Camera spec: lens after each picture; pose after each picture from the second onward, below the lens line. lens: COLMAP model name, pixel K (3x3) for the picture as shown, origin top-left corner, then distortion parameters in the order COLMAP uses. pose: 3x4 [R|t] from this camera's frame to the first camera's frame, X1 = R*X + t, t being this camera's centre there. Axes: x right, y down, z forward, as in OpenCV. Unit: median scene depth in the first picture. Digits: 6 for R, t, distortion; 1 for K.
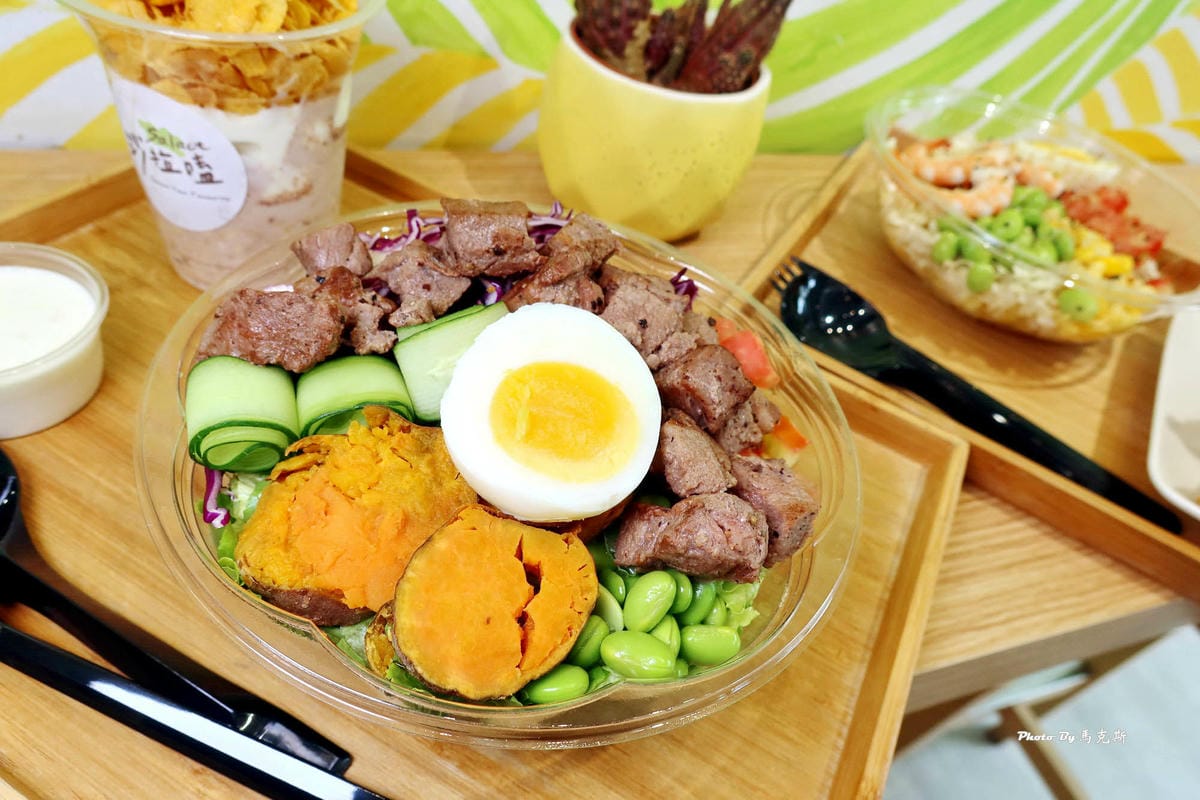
lens RADIAL K [[804.8, 0, 598.3], [0, 804.8, 401.5], [0, 0, 1]] dist [-0.014396, -0.001750]
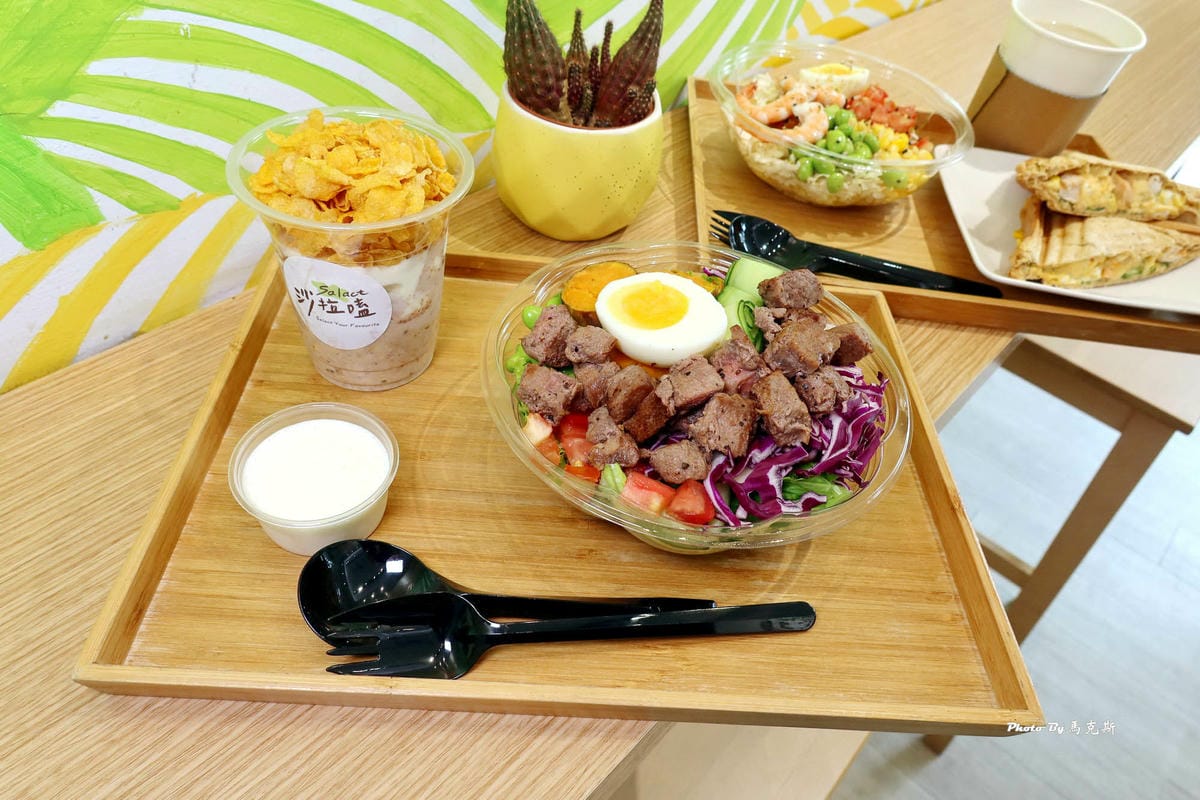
lens RADIAL K [[804.8, 0, 597.7], [0, 804.8, 403.6], [0, 0, 1]] dist [-0.014396, -0.001750]
pose [[0.884690, -0.394047, 0.249100, -0.454752], [0.370540, 0.918631, 0.137178, -0.151462], [-0.282886, -0.029058, 0.958713, -0.313303]]
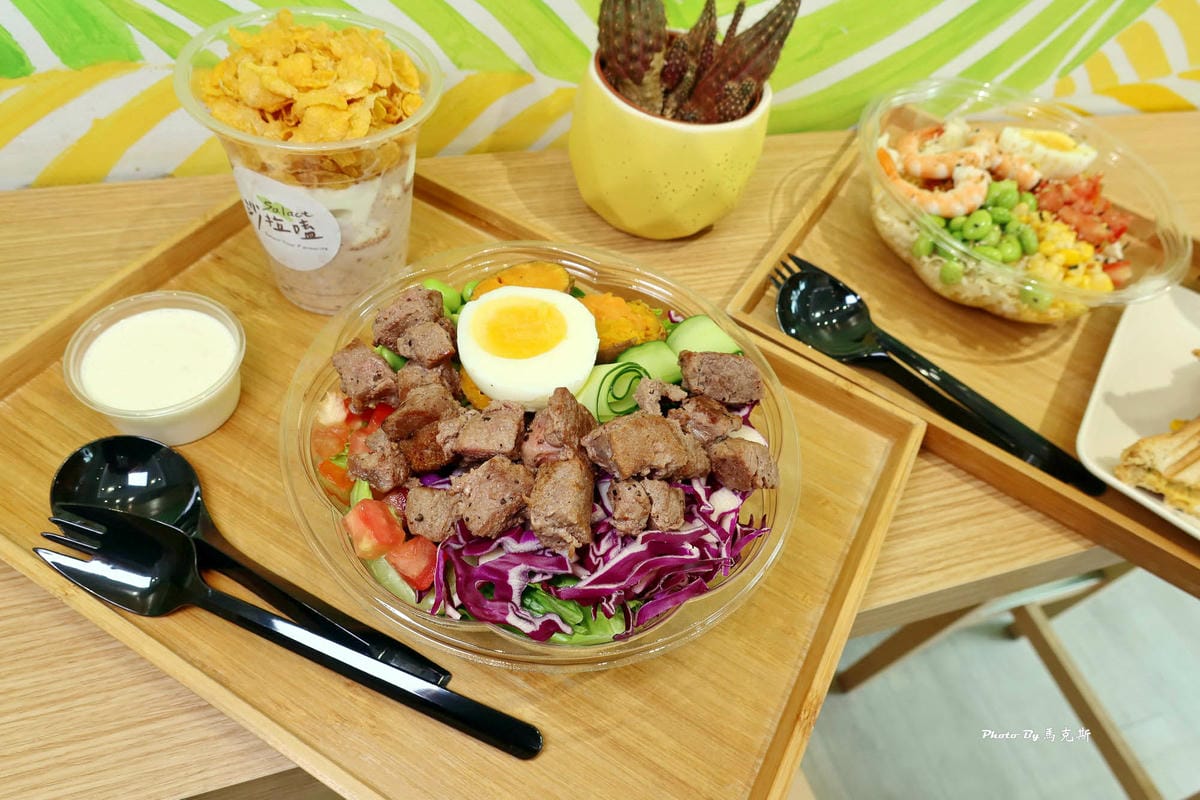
lens RADIAL K [[804.8, 0, 597.3], [0, 804.8, 403.1], [0, 0, 1]] dist [-0.014396, -0.001750]
pose [[0.998528, -0.013456, -0.052548, 0.023160], [0.019886, 0.992103, 0.123836, -0.126761], [0.050466, -0.124698, 0.990910, -0.212203]]
